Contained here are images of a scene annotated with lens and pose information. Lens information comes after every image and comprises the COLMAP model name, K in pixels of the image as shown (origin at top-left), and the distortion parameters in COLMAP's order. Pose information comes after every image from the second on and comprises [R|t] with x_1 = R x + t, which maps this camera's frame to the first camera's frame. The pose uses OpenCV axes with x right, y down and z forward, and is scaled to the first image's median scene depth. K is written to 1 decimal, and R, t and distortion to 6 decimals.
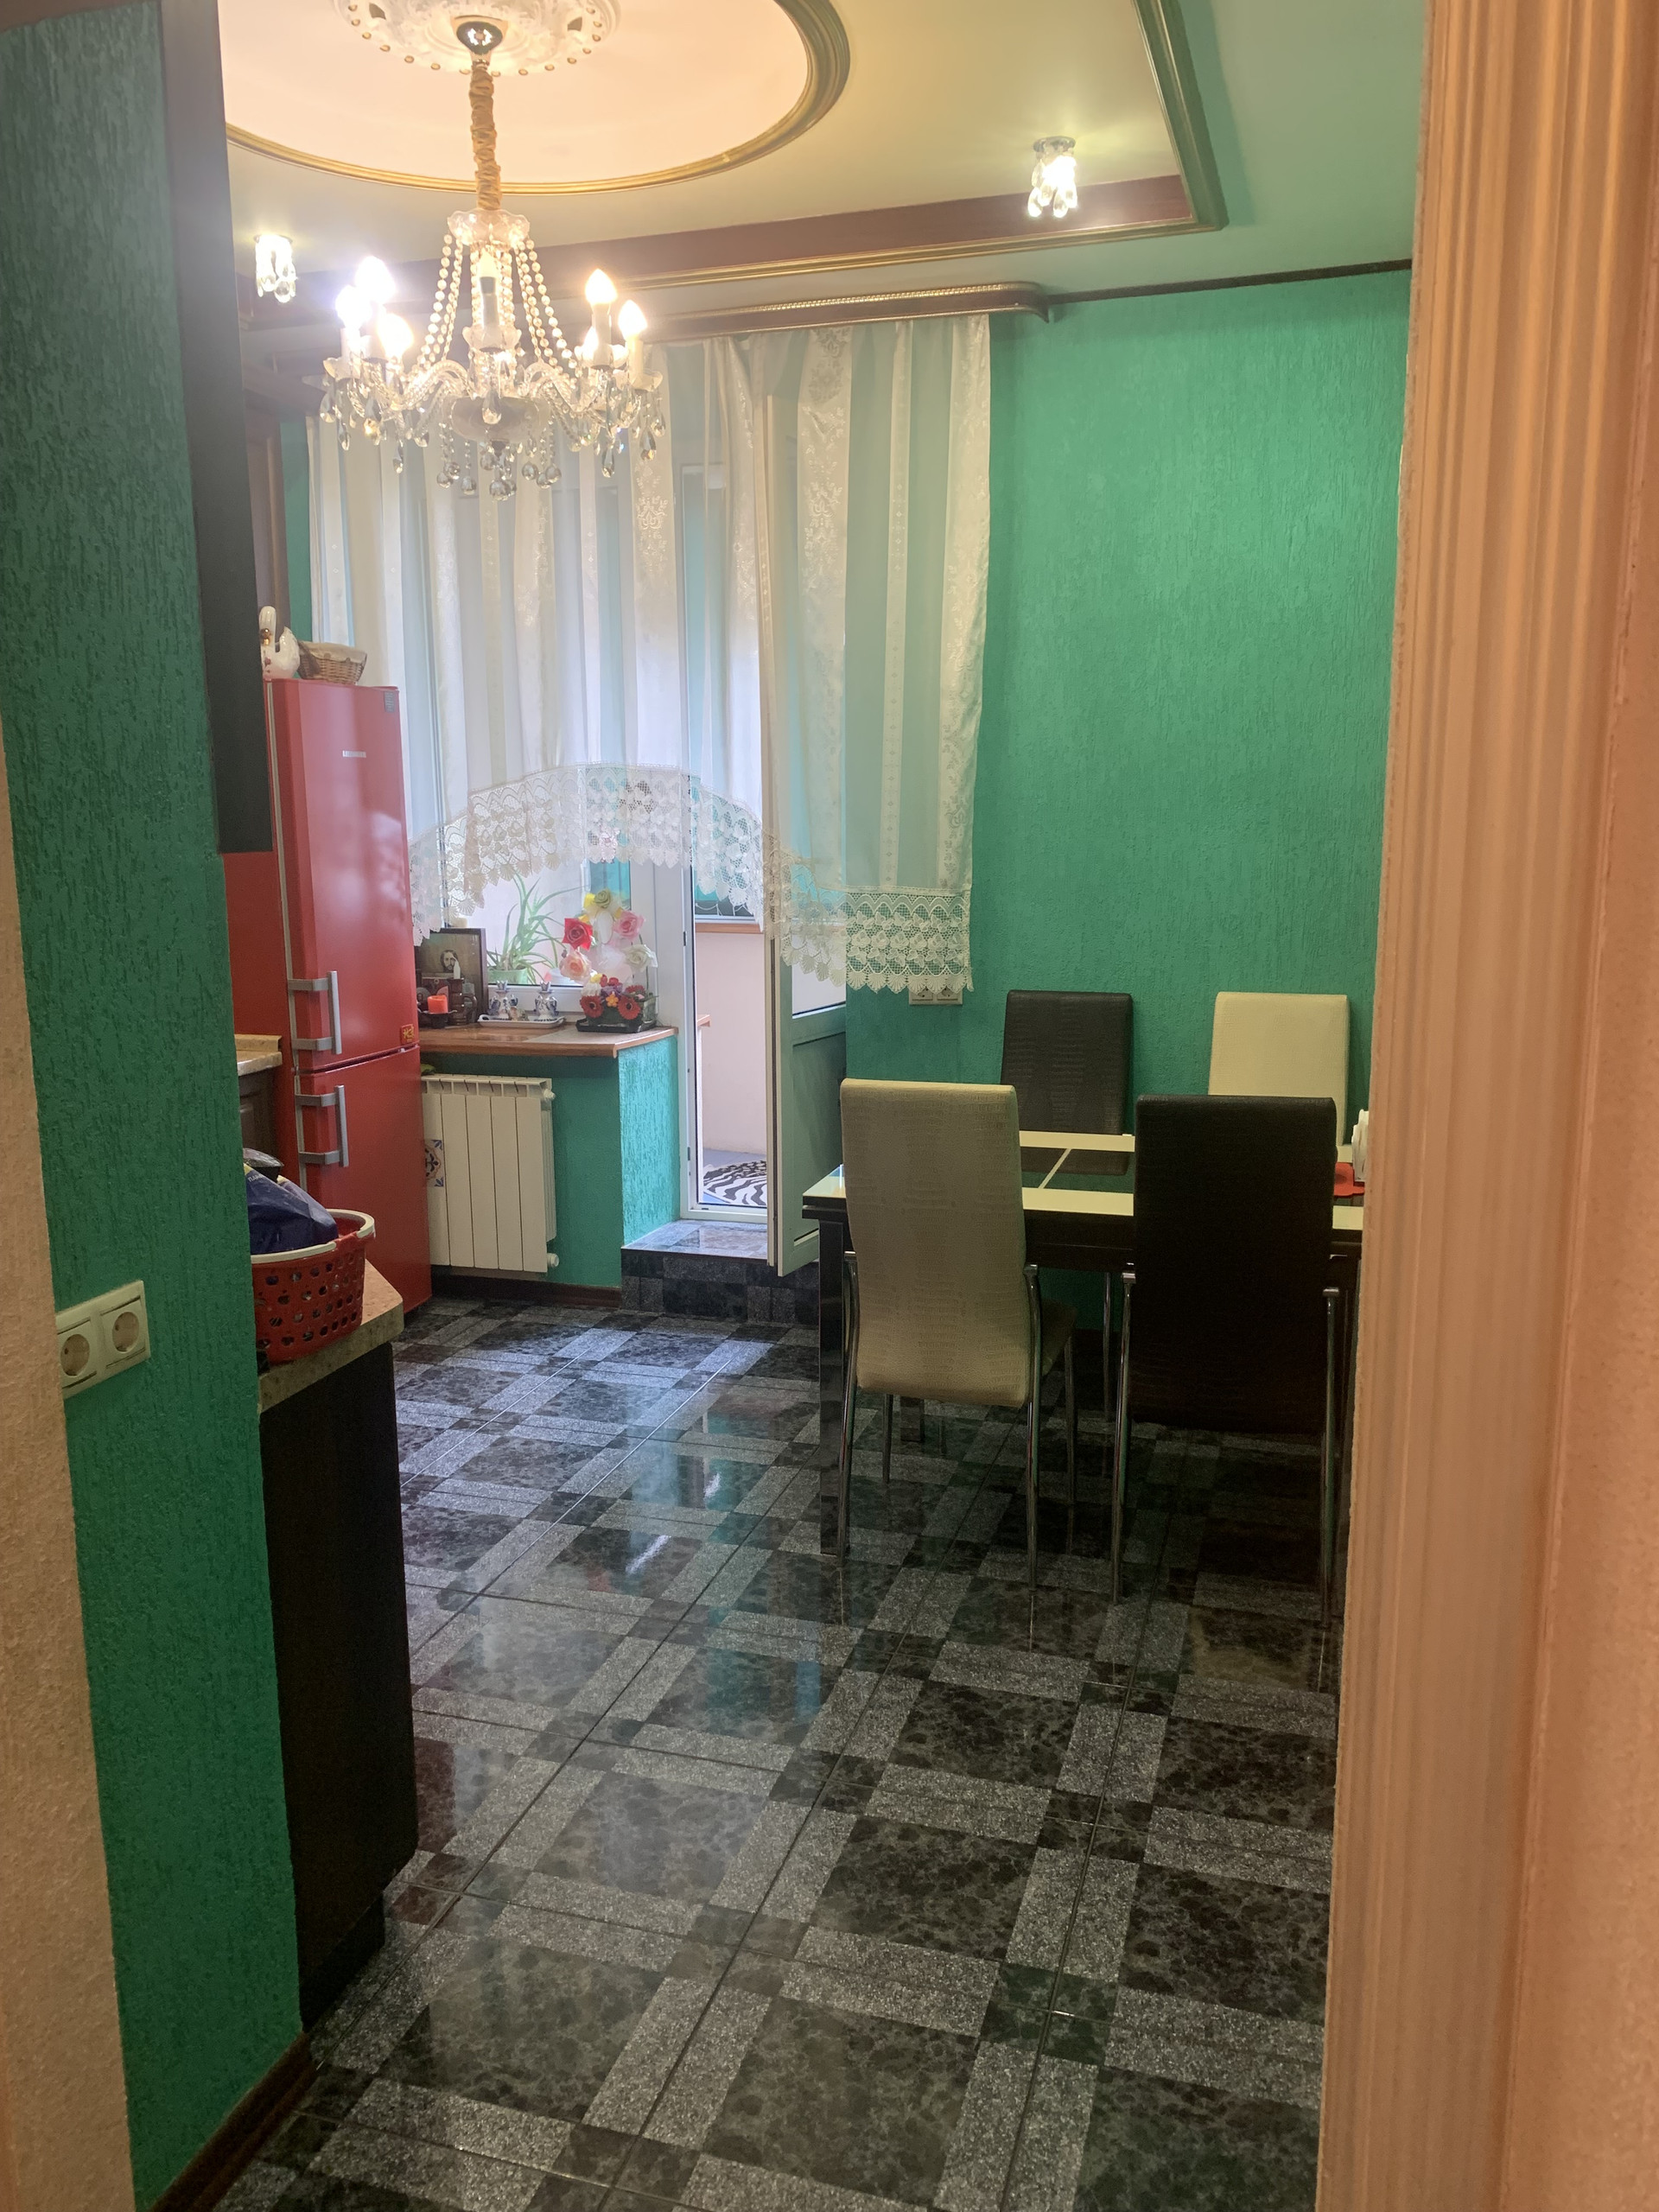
lens RADIAL K [[1672.5, 0, 824.2], [0, 1672.5, 1142.9], [0, 0, 1]] dist [-0.009078, -0.027587]
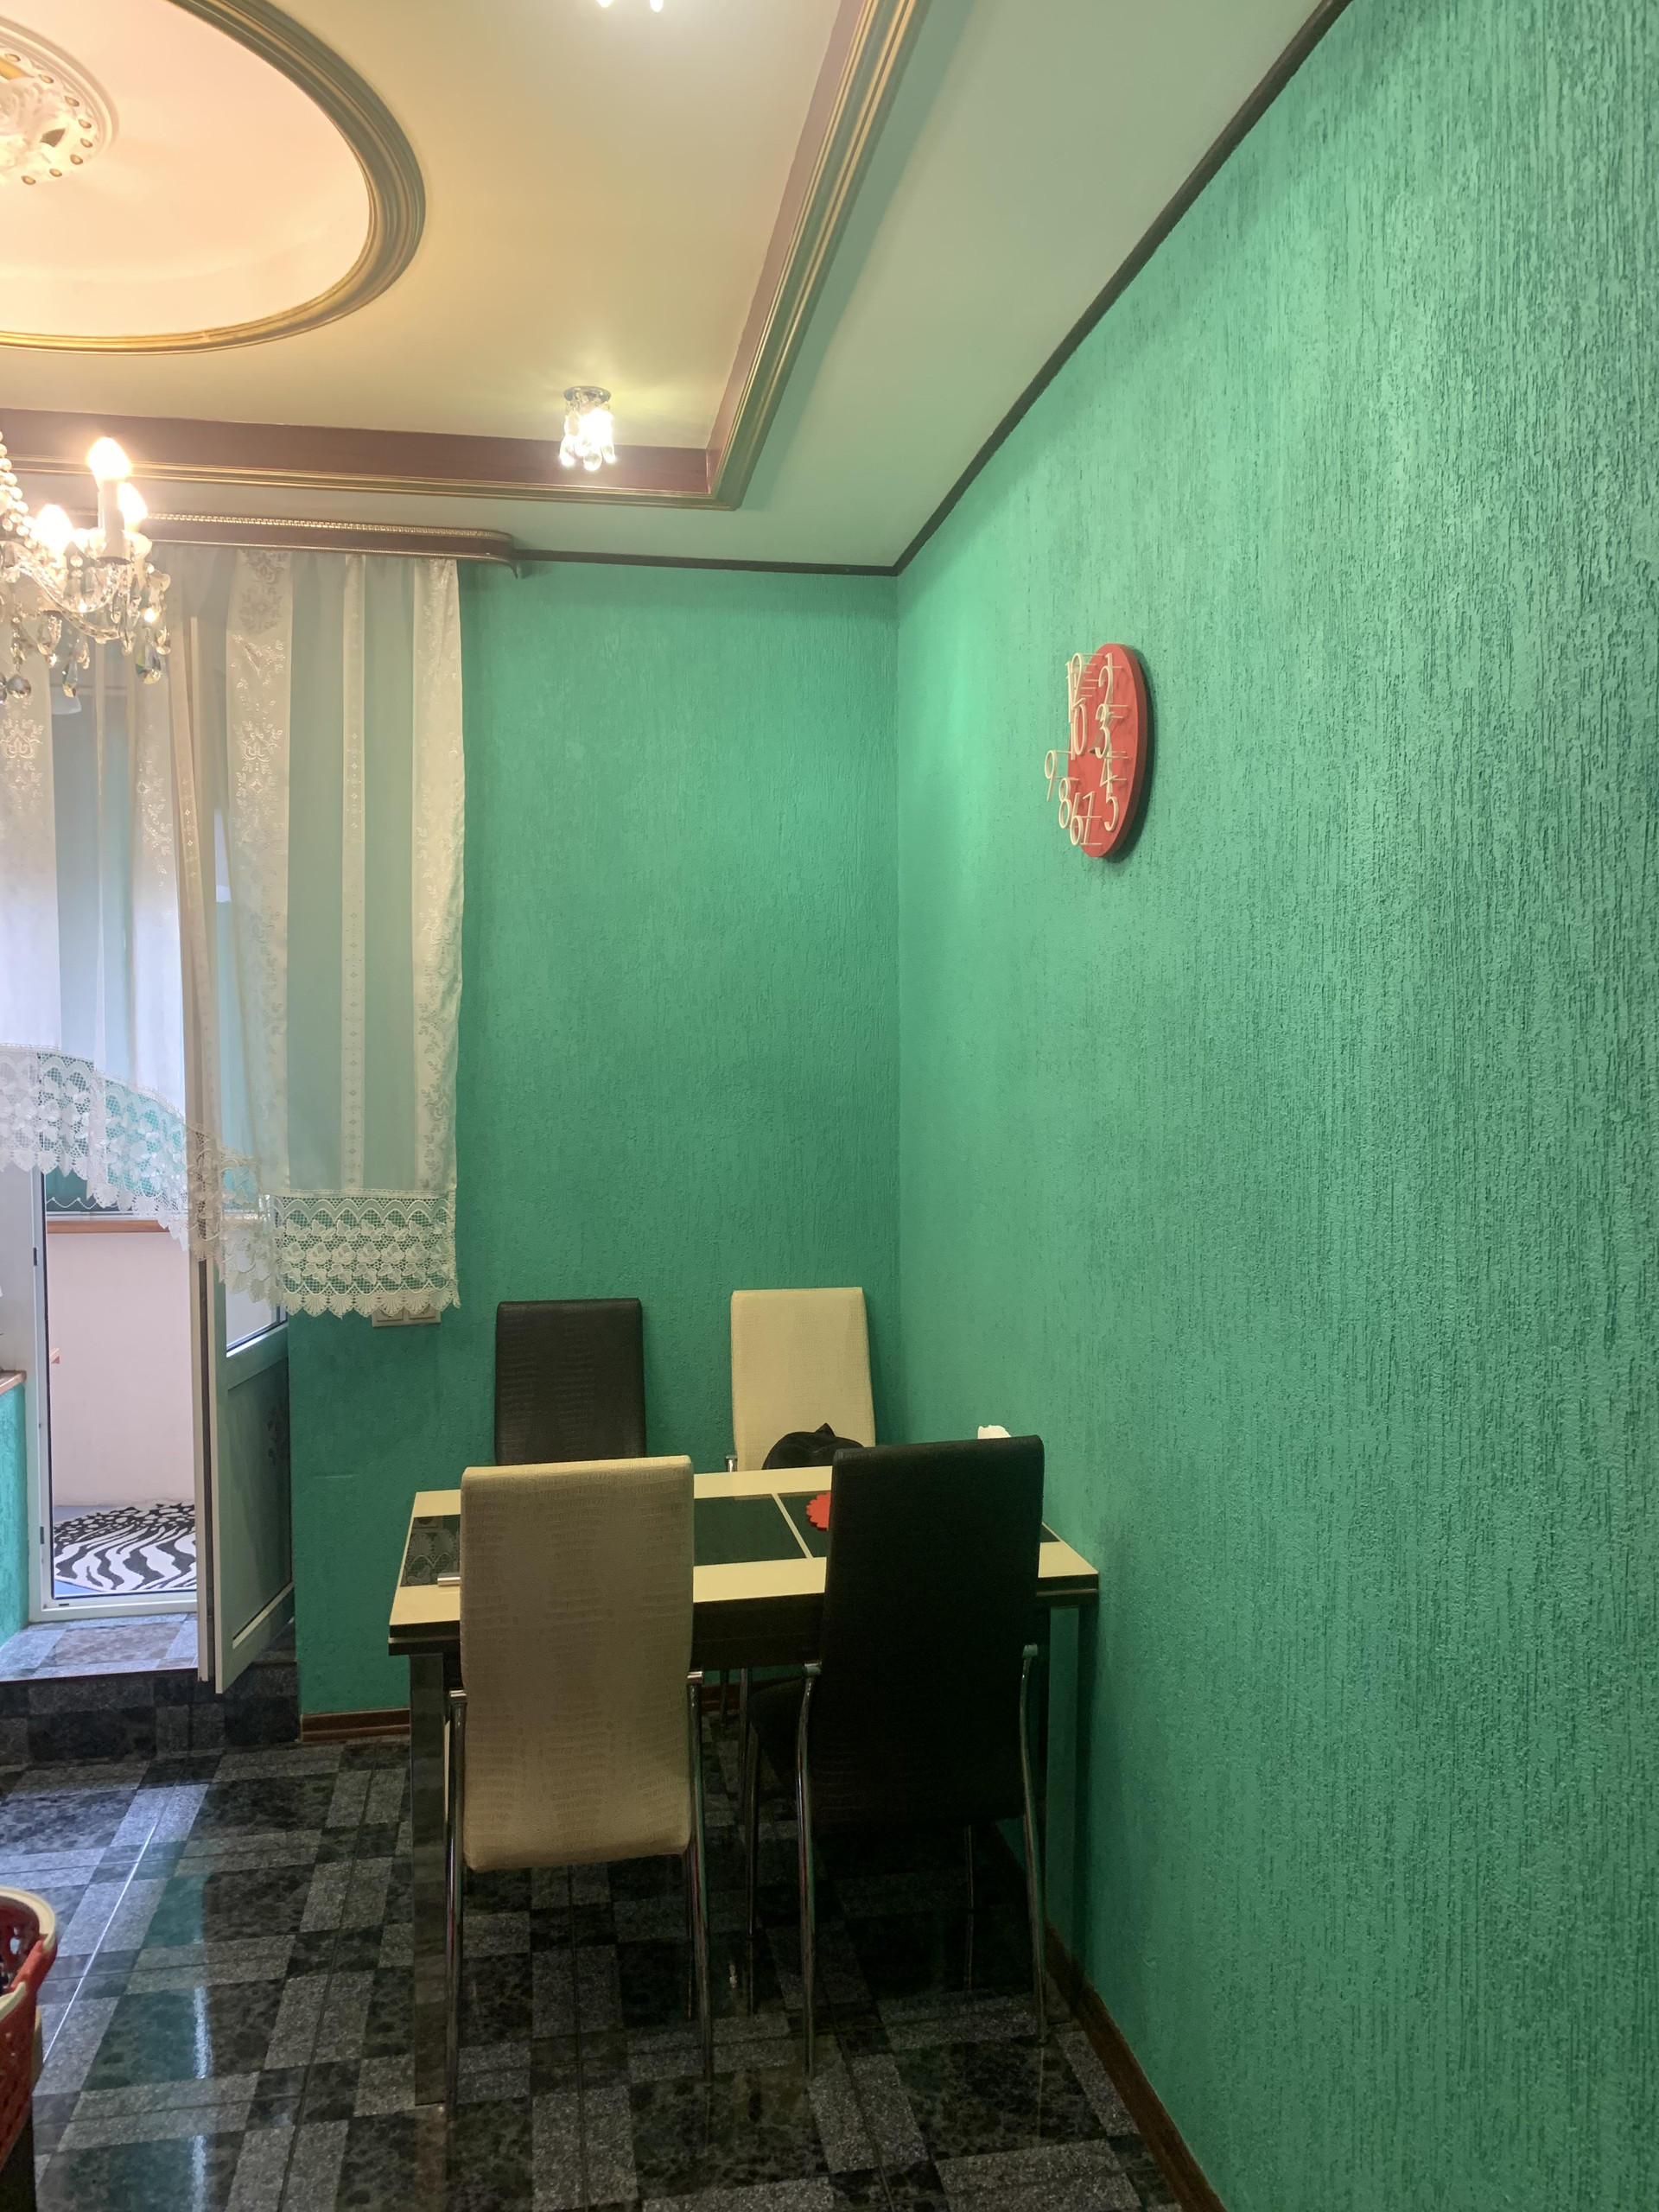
lens RADIAL K [[1682.1, 0, 829.5], [0, 1682.1, 1106.0], [0, 0, 1]] dist [0.046750, -0.051778]
pose [[0.886681, -0.015334, 0.462126, -0.143093], [0.092005, 0.985315, -0.143837, -0.051767], [-0.453135, 0.170055, 0.875072, 0.145416]]
